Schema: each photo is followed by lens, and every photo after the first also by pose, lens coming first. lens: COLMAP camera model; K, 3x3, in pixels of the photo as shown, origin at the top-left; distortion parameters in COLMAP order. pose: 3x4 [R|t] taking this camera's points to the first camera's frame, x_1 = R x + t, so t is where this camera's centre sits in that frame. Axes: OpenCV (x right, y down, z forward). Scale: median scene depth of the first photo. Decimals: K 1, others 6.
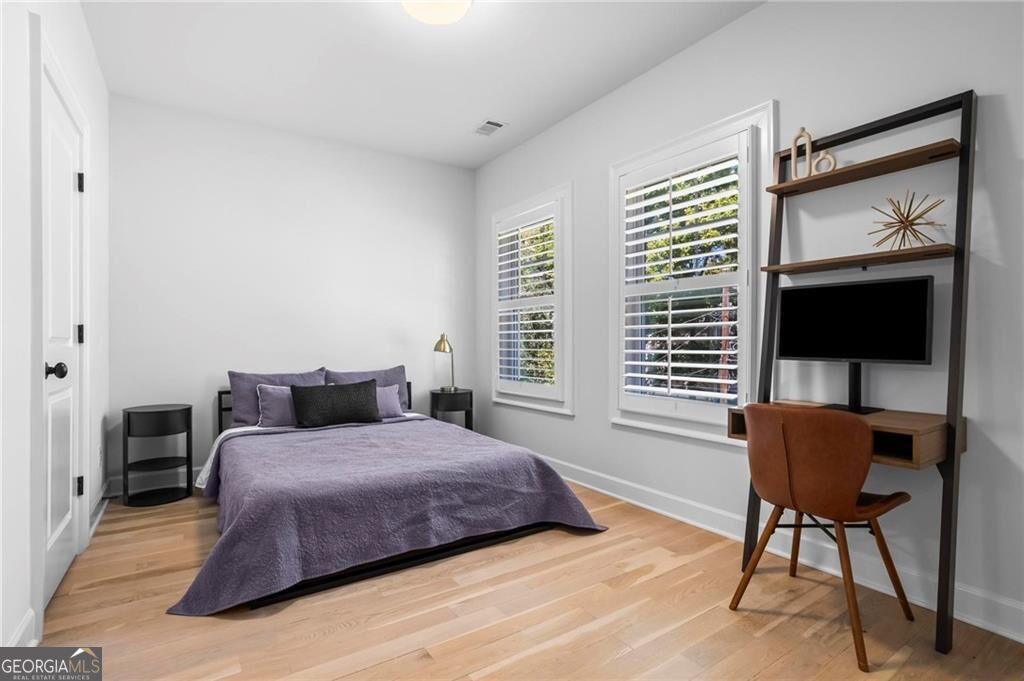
lens RADIAL K [[489.9, 0, 510.1], [0, 489.9, 344.8], [0, 0, 1]] dist [-0.053338, 0.029646]
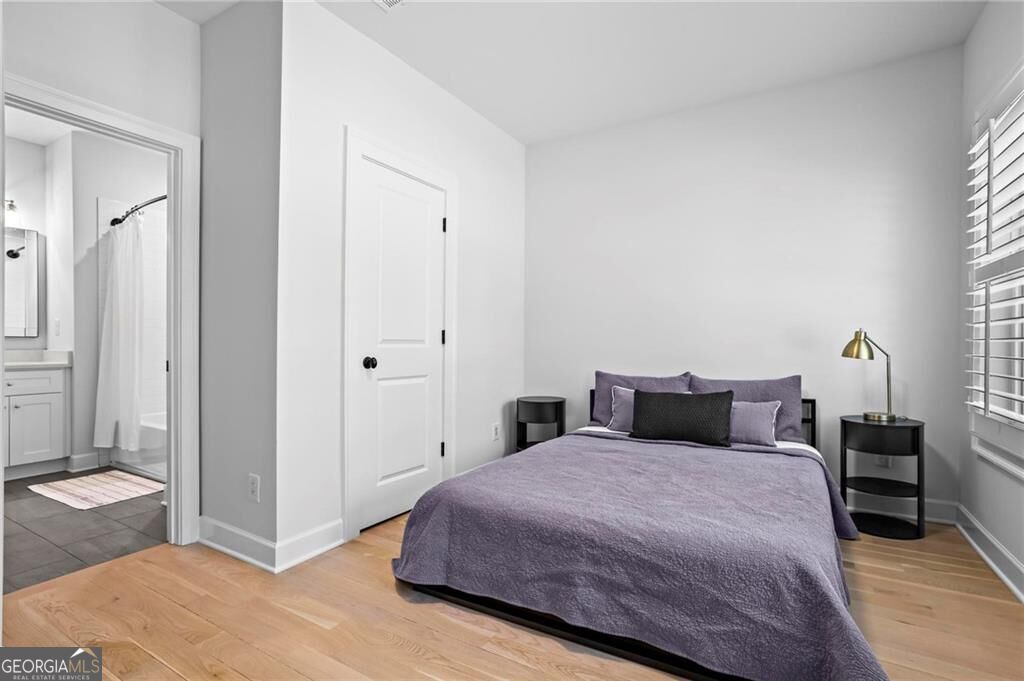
lens RADIAL K [[489.9, 0, 510.1], [0, 489.9, 344.8], [0, 0, 1]] dist [-0.053338, 0.029646]
pose [[0.436599, 0.003472, -0.899650, 0.405817], [-0.003736, 0.999991, 0.002046, -0.004678], [0.899649, 0.002468, 0.436608, 0.538536]]
